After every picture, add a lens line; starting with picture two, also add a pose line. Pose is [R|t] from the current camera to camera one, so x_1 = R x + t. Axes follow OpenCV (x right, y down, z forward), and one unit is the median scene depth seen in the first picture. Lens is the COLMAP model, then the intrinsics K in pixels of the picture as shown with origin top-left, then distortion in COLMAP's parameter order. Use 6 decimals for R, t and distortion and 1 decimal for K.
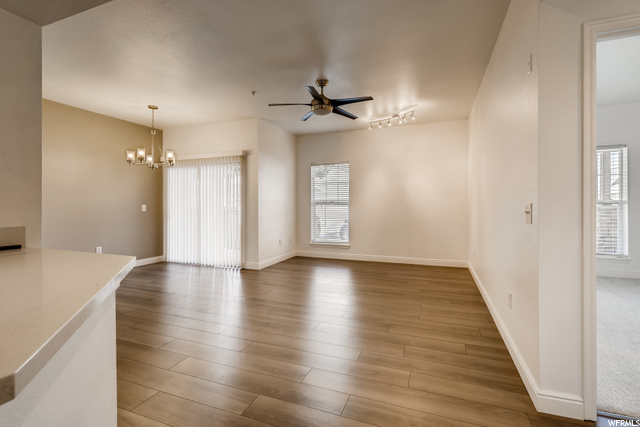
lens RADIAL K [[293.5, 0, 321.7], [0, 293.5, 208.1], [0, 0, 1]] dist [0.000613, -0.000003]
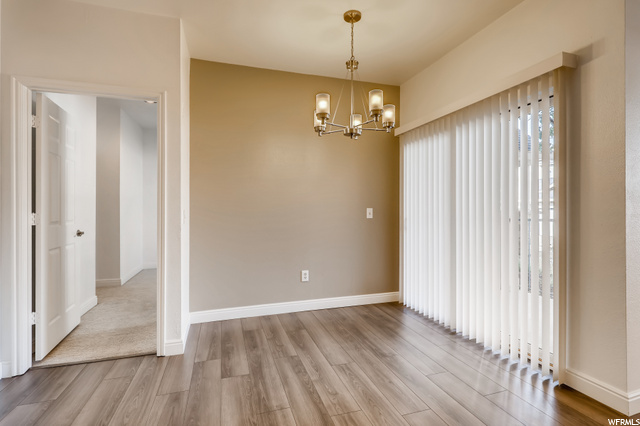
lens RADIAL K [[316.9, 0, 322.5], [0, 316.9, 208.8], [0, 0, 1]] dist [-0.000577, 0.000260]
pose [[0.637265, -0.001719, -0.770643, -0.152031], [-0.004390, 0.999973, -0.005861, -0.005370], [0.770632, 0.007118, 0.637240, 0.504011]]
